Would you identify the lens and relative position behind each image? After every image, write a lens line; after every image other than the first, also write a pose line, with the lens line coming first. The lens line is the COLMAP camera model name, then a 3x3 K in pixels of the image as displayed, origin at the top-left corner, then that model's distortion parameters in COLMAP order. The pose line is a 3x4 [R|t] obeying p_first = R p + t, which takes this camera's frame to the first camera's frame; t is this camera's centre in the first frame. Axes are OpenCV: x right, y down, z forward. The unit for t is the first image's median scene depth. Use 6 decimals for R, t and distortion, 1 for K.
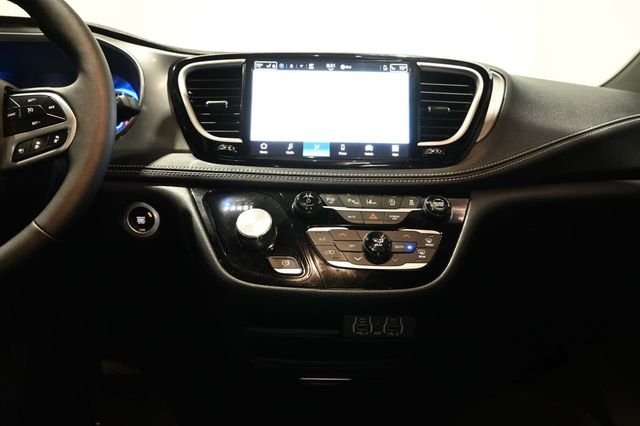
lens RADIAL K [[436.7, 0, 320.0], [0, 436.7, 213.0], [0, 0, 1]] dist [-0.004686, 0.003324]
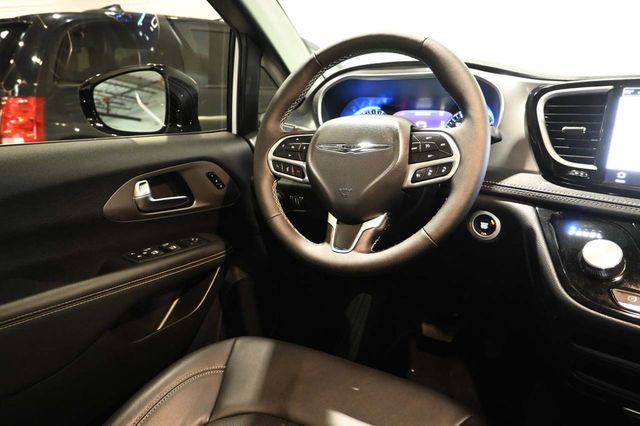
lens RADIAL K [[436.7, 0, 320.0], [0, 436.7, 213.0], [0, 0, 1]] dist [-0.004686, 0.003324]
pose [[0.789039, 0.141665, -0.597786, -0.063564], [-0.098531, 0.989635, 0.104472, -0.103568], [0.606390, -0.023532, 0.794819, -0.219363]]
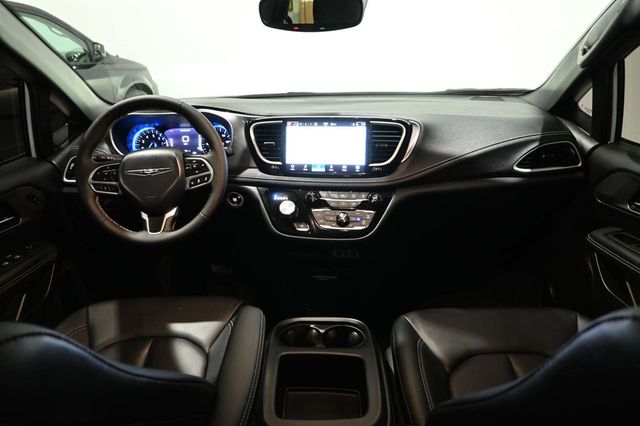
lens RADIAL K [[436.7, 0, 320.0], [0, 436.7, 213.0], [0, 0, 1]] dist [-0.004686, 0.003324]
pose [[0.991161, 0.013950, -0.131929, 0.269098], [0.011741, 0.981330, 0.191975, -0.329087], [0.132143, -0.191827, 0.972492, -1.002091]]
